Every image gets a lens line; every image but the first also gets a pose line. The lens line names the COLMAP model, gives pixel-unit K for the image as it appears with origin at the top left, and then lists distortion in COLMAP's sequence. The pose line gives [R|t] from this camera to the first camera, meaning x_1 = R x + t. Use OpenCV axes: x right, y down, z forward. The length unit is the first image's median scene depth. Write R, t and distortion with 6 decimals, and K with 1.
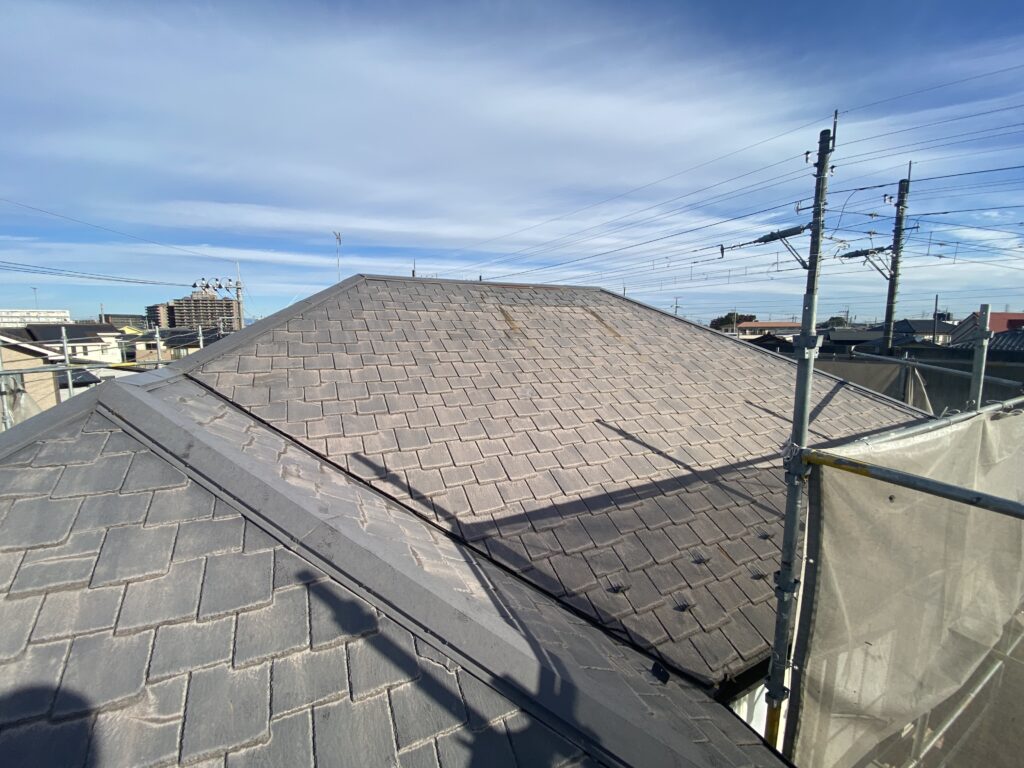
lens RADIAL K [[413.1, 0, 510.1], [0, 413.1, 380.1], [0, 0, 1]] dist [0.017136, -0.017759]
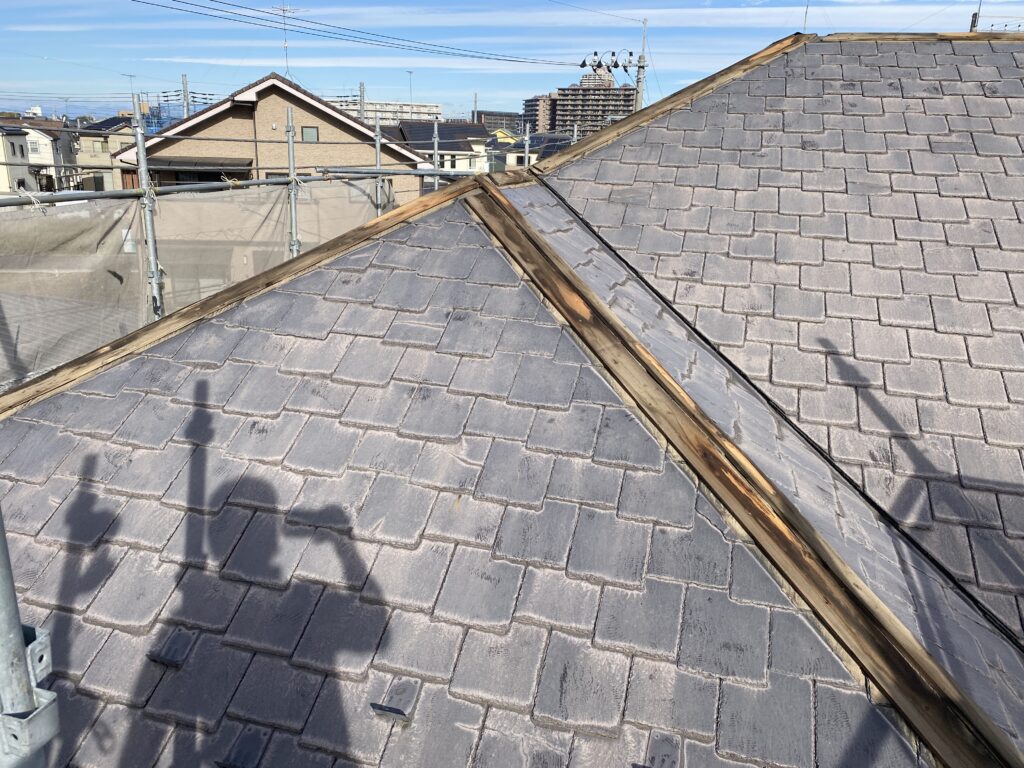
lens RADIAL K [[775.6, 0, 512.0], [0, 775.6, 384.0], [0, 0, 1]] dist [0.024762, -0.006451]
pose [[0.746102, 0.229099, -0.625176, 0.252110], [-0.117236, 0.969473, 0.215356, 0.063279], [0.655429, -0.087385, 0.750185, -0.245241]]
